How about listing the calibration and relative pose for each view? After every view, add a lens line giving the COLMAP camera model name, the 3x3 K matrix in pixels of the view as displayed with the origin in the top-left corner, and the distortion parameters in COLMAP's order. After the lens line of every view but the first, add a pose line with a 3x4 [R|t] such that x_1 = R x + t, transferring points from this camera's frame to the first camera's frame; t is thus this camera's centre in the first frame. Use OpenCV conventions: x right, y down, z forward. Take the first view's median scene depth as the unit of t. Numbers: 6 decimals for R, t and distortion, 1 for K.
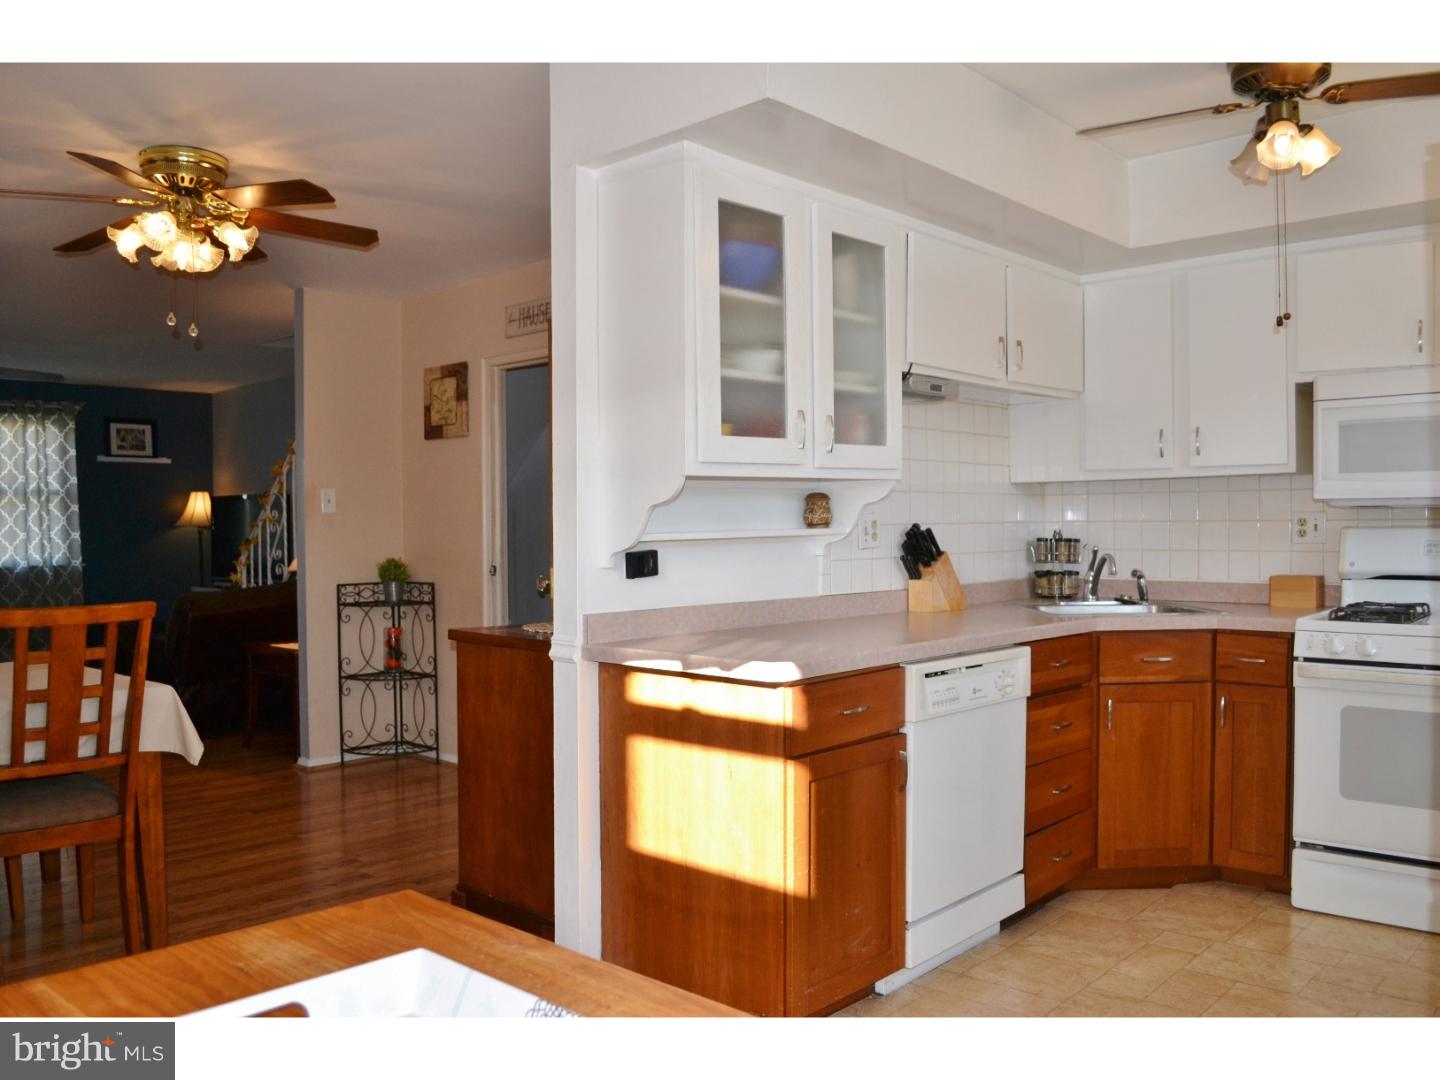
lens RADIAL K [[1177.1, 0, 722.4], [0, 1177.1, 541.5], [0, 0, 1]] dist [-0.082026, 0.025723]
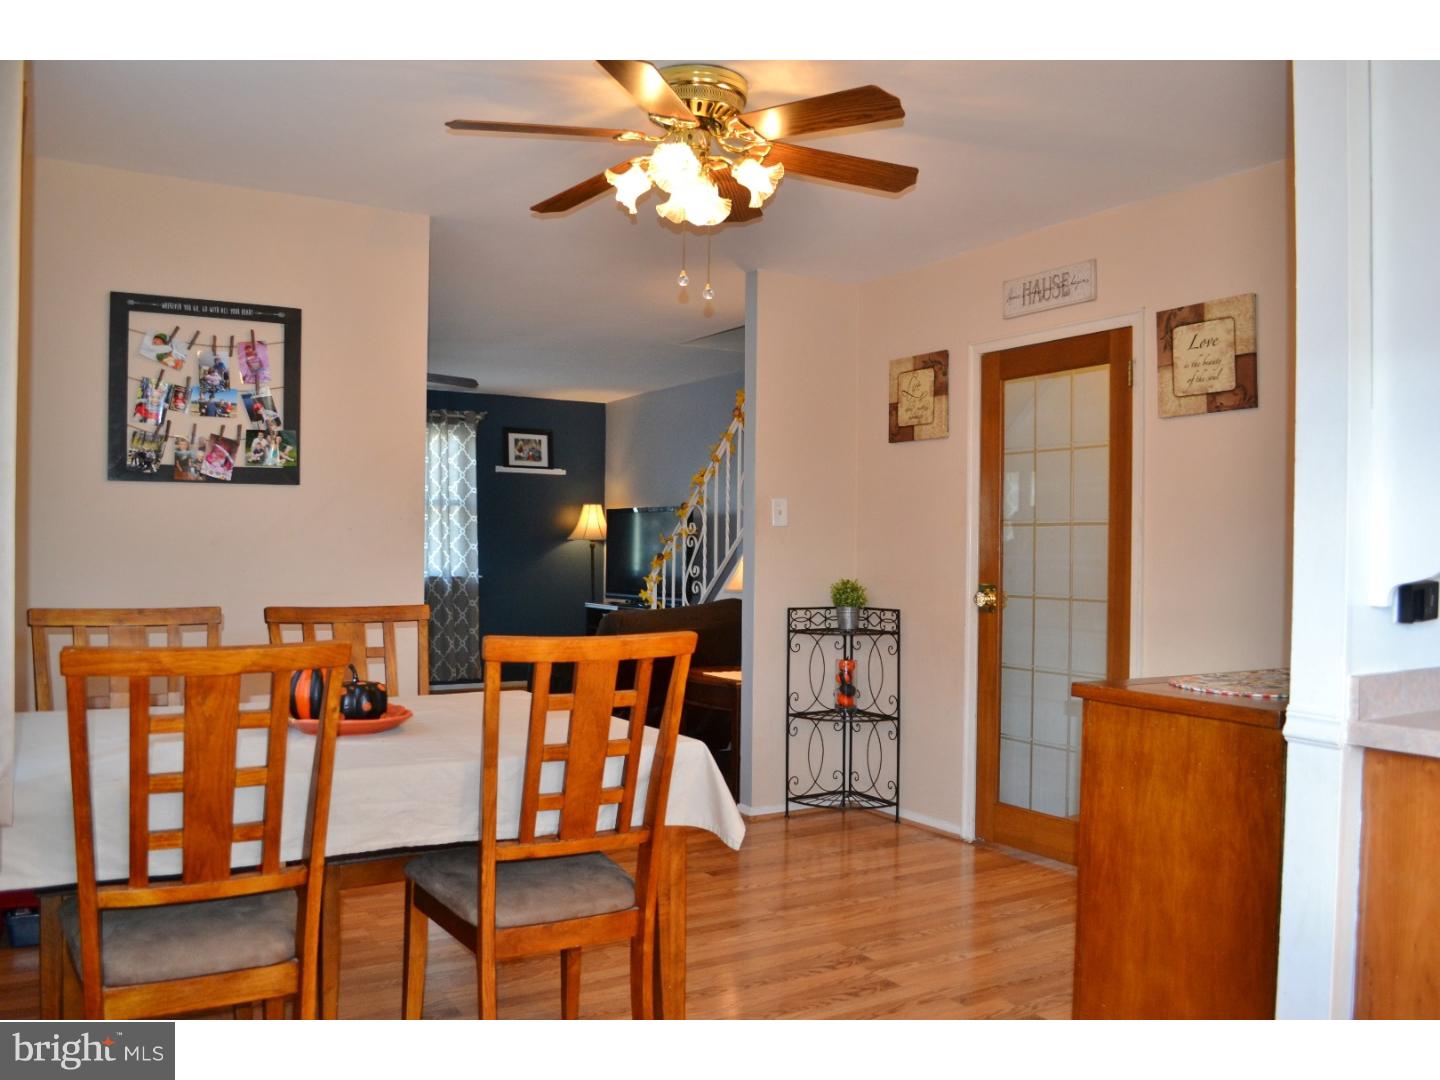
lens RADIAL K [[1177.1, 0, 720.1], [0, 1177.1, 539.9], [0, 0, 1]] dist [-0.082026, 0.025723]
pose [[0.963851, 0.017743, -0.265851, -0.146836], [-0.023251, 0.999575, -0.017583, 0.002532], [0.265426, 0.023128, 0.963854, 0.139980]]
